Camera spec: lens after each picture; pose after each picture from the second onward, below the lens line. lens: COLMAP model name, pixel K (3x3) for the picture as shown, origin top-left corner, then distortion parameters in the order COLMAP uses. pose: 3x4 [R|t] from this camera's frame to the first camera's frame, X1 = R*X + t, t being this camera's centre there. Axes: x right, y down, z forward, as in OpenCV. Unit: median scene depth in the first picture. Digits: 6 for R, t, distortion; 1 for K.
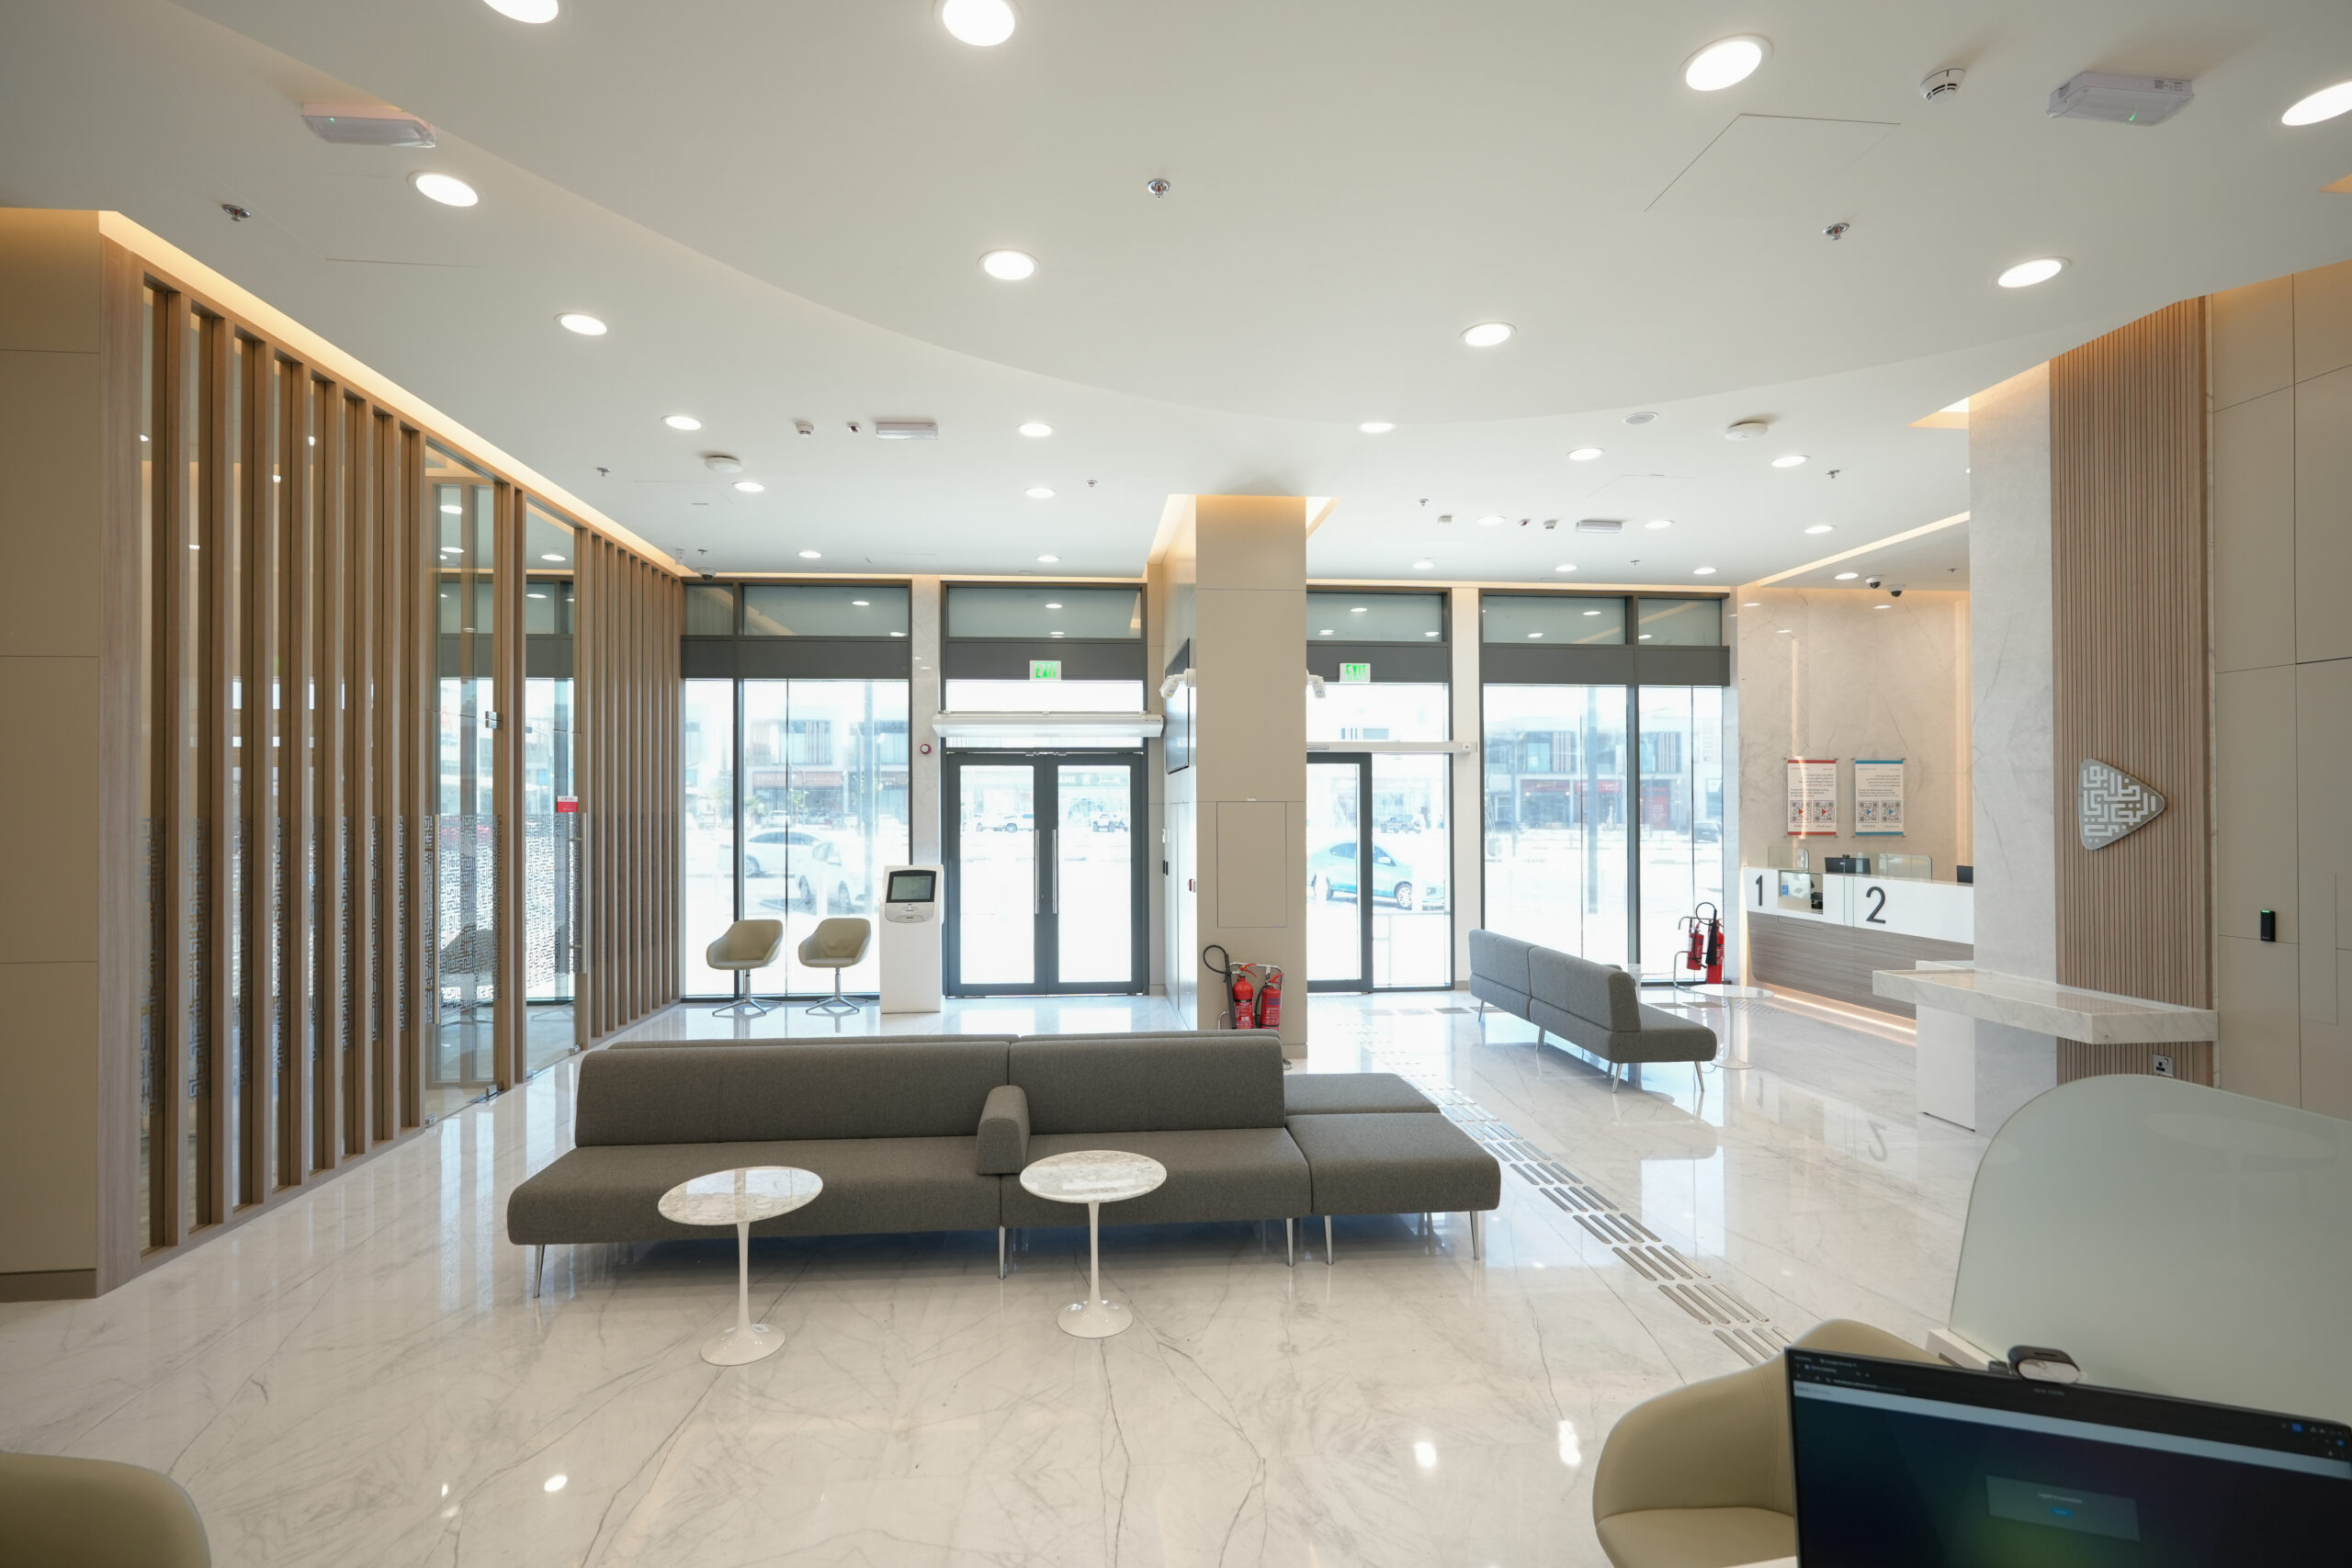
lens RADIAL K [[1028.2, 0, 1171.4], [0, 1028.2, 793.3], [0, 0, 1]] dist [0.000961, 0.000166]
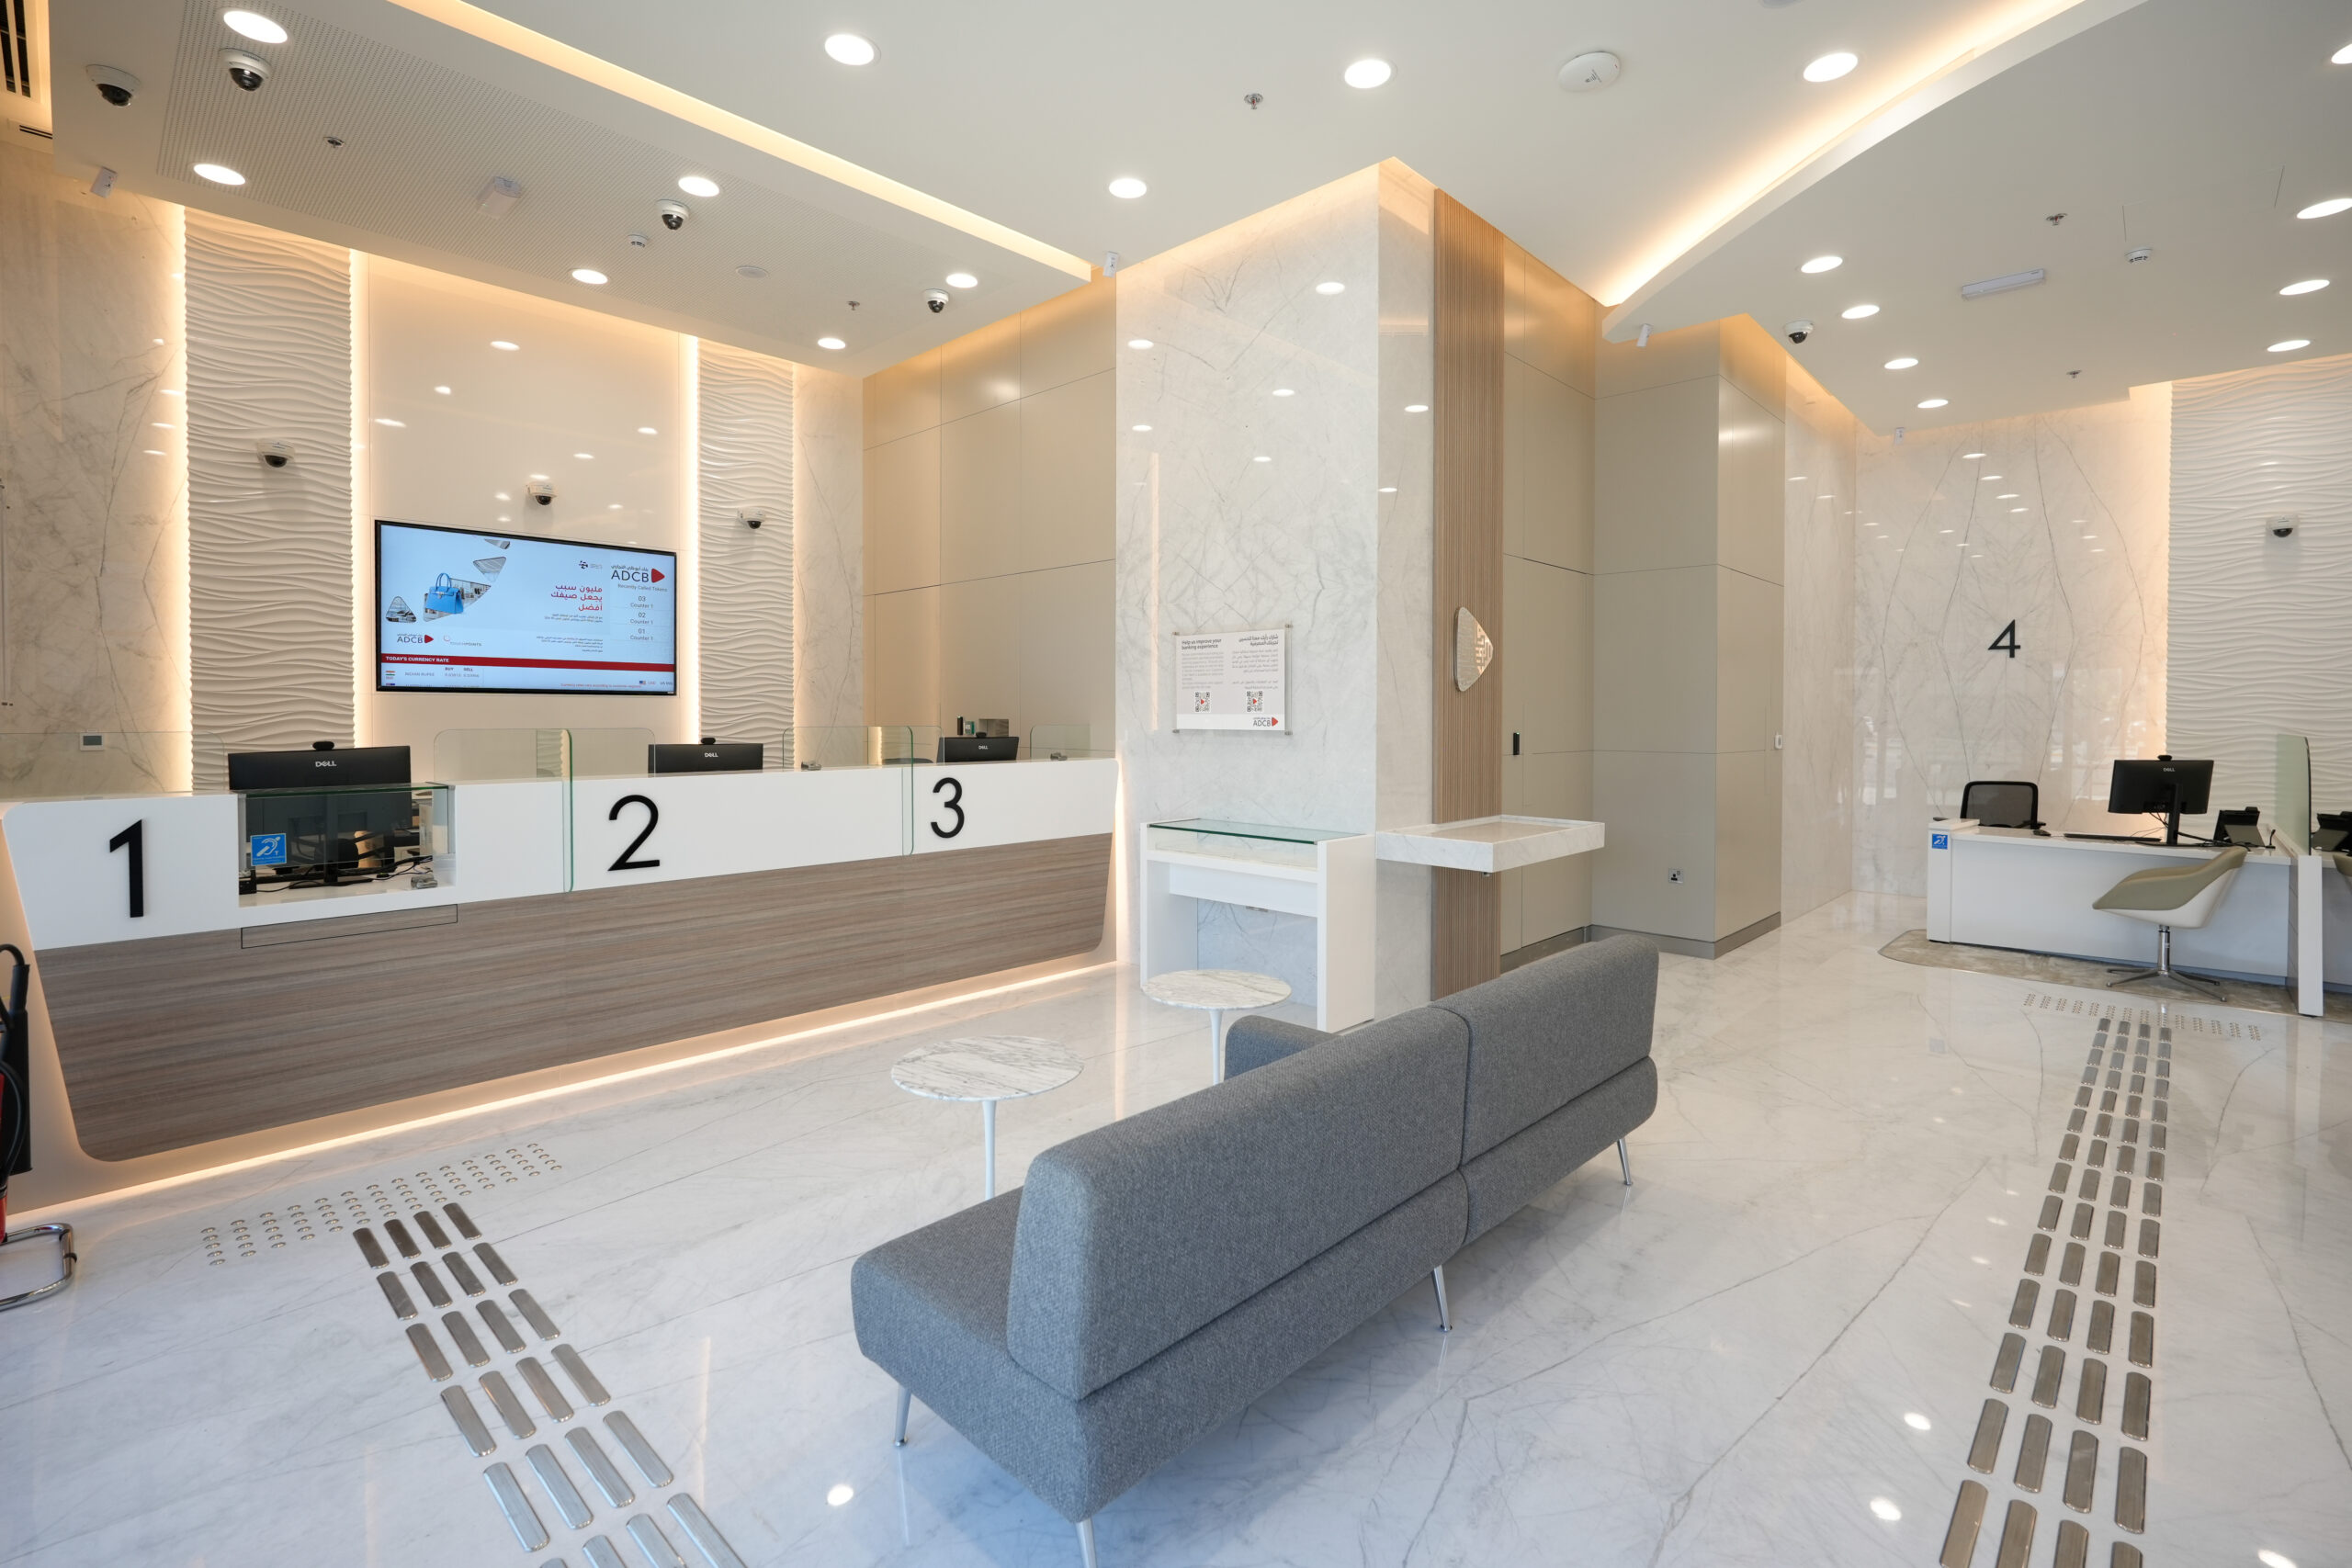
lens RADIAL K [[1060.4, 0, 1182.2], [0, 1060.4, 732.4], [0, 0, 1]] dist [0.000960, 0.000194]
pose [[-0.657843, -0.012163, 0.753057, 0.191914], [-0.012803, 0.999906, 0.004966, 0.074552], [-0.753046, -0.006374, -0.657937, 1.515076]]
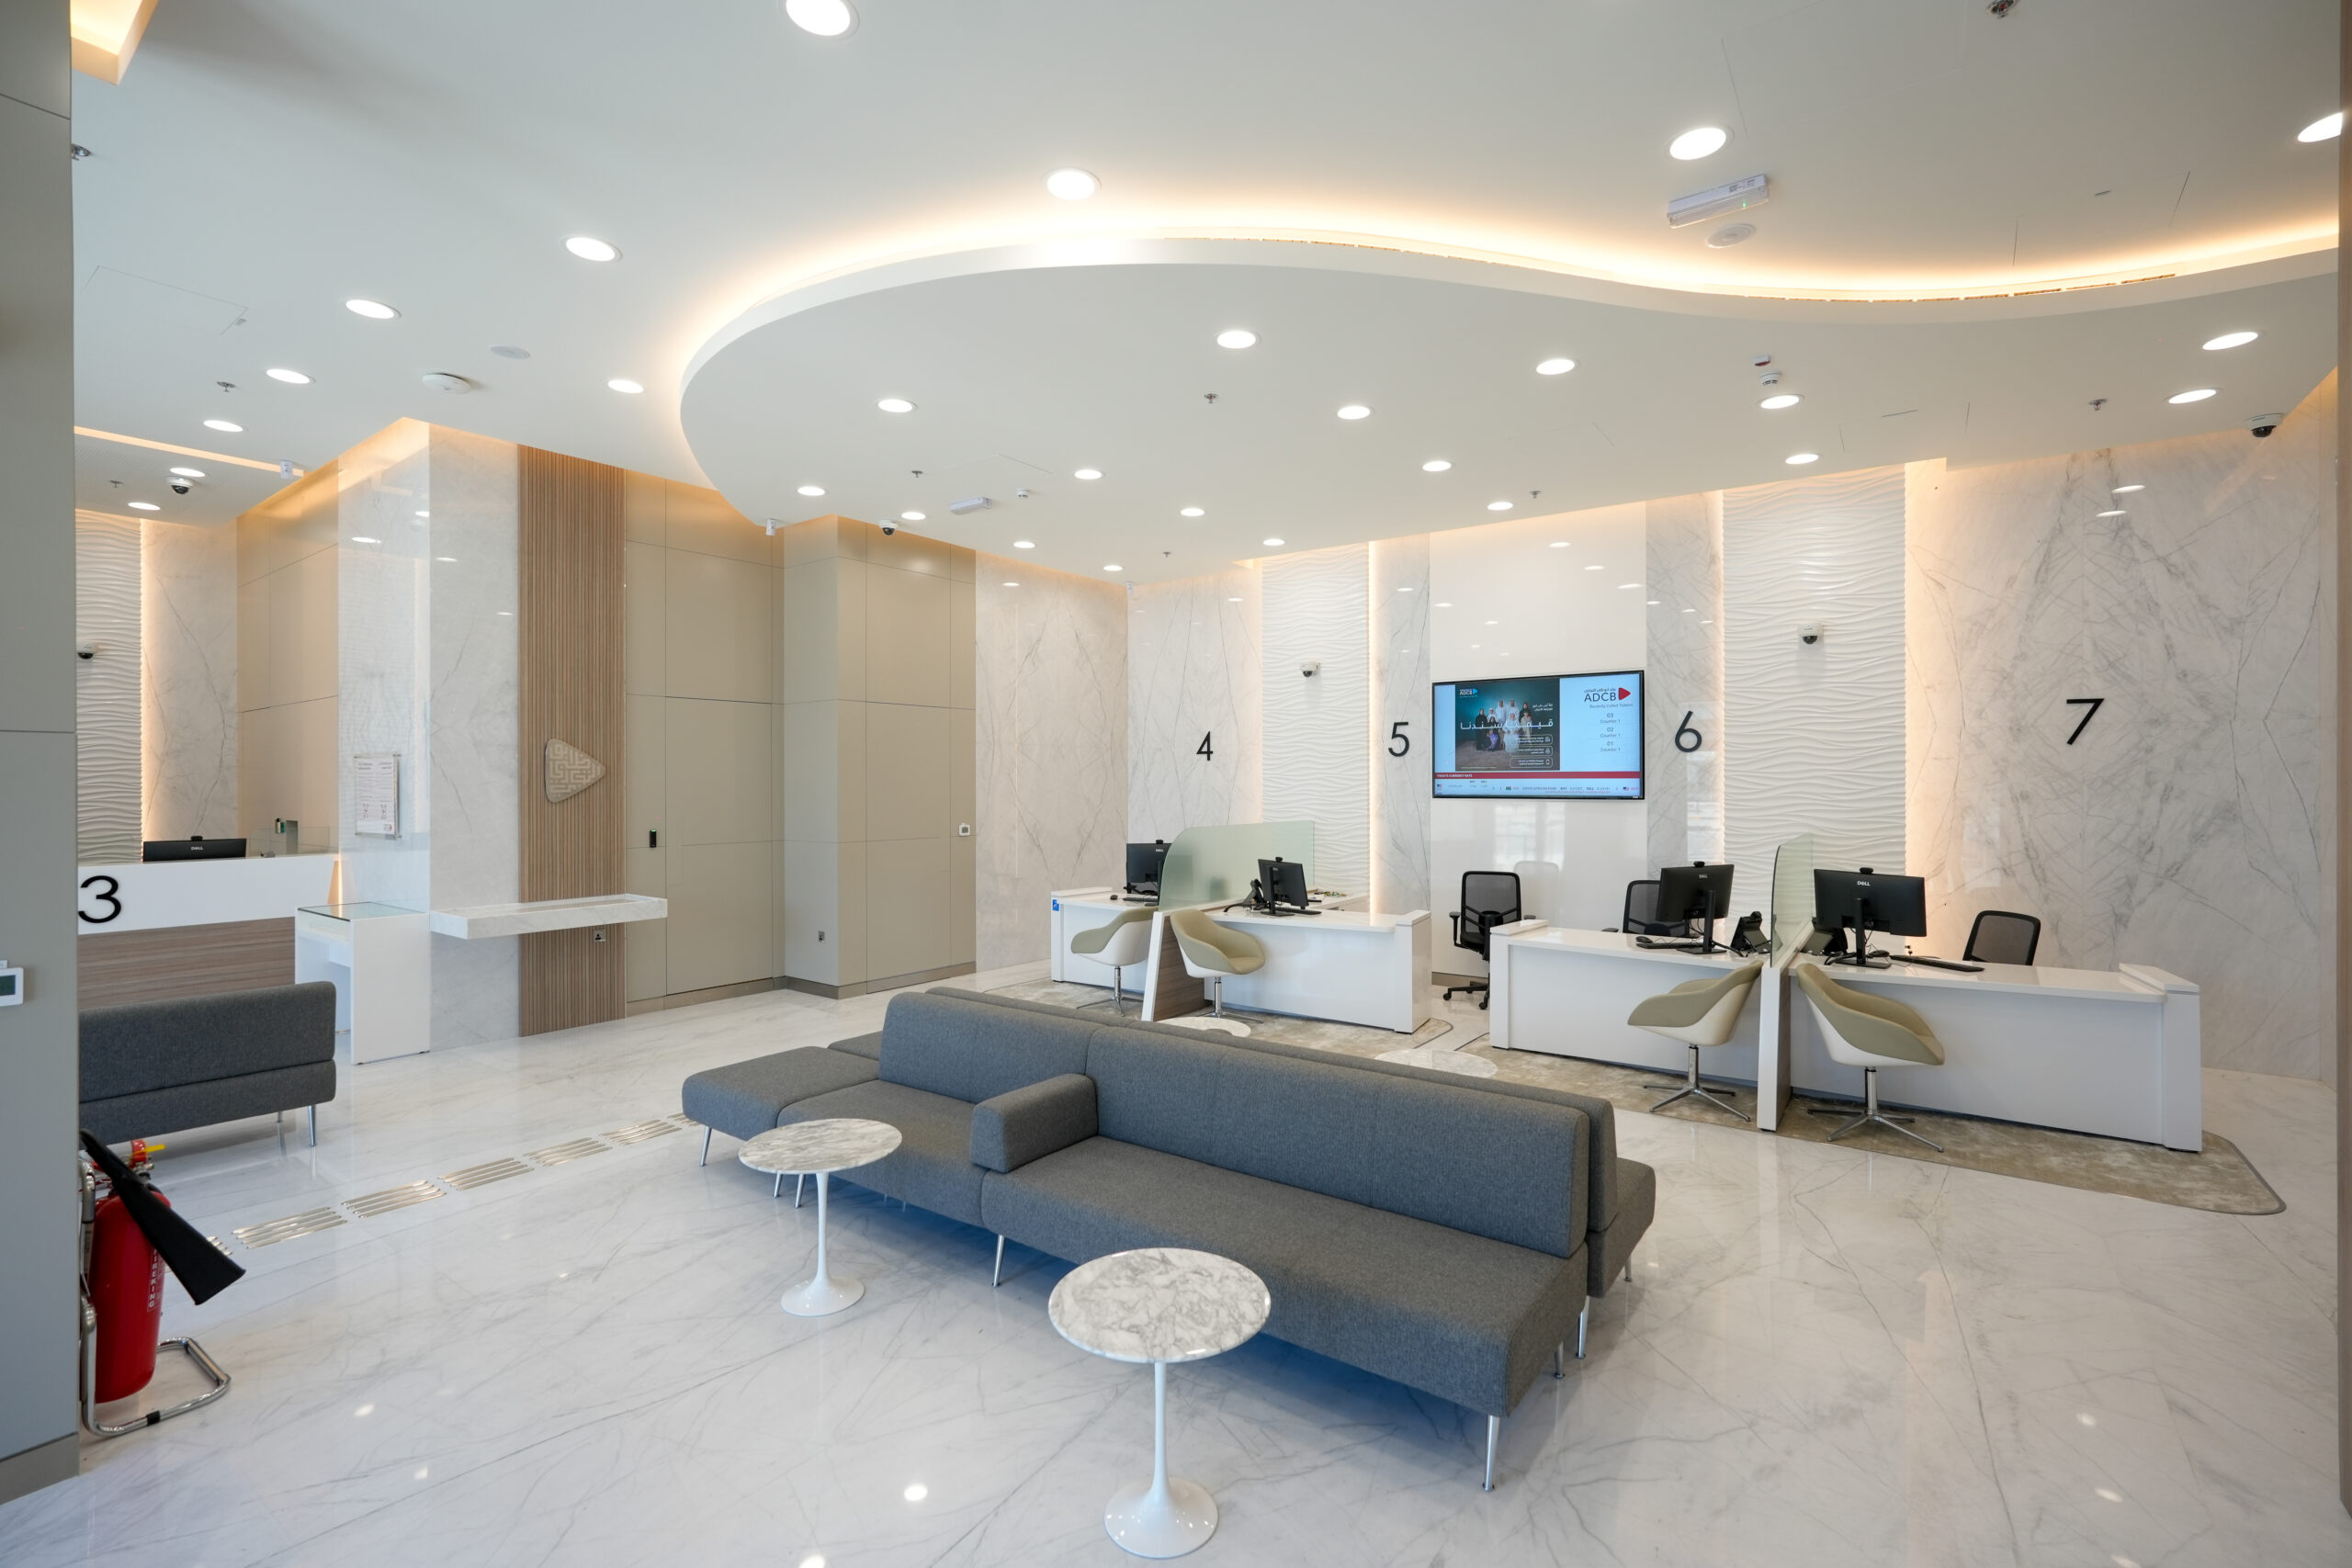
lens RADIAL K [[1028.2, 0, 1171.4], [0, 1028.2, 793.3], [0, 0, 1]] dist [0.000961, 0.000166]
pose [[-0.747907, -0.000448, 0.663804, -0.545711], [-0.003105, 0.999991, -0.002824, 0.033779], [-0.663796, -0.004173, -0.747902, 1.164807]]
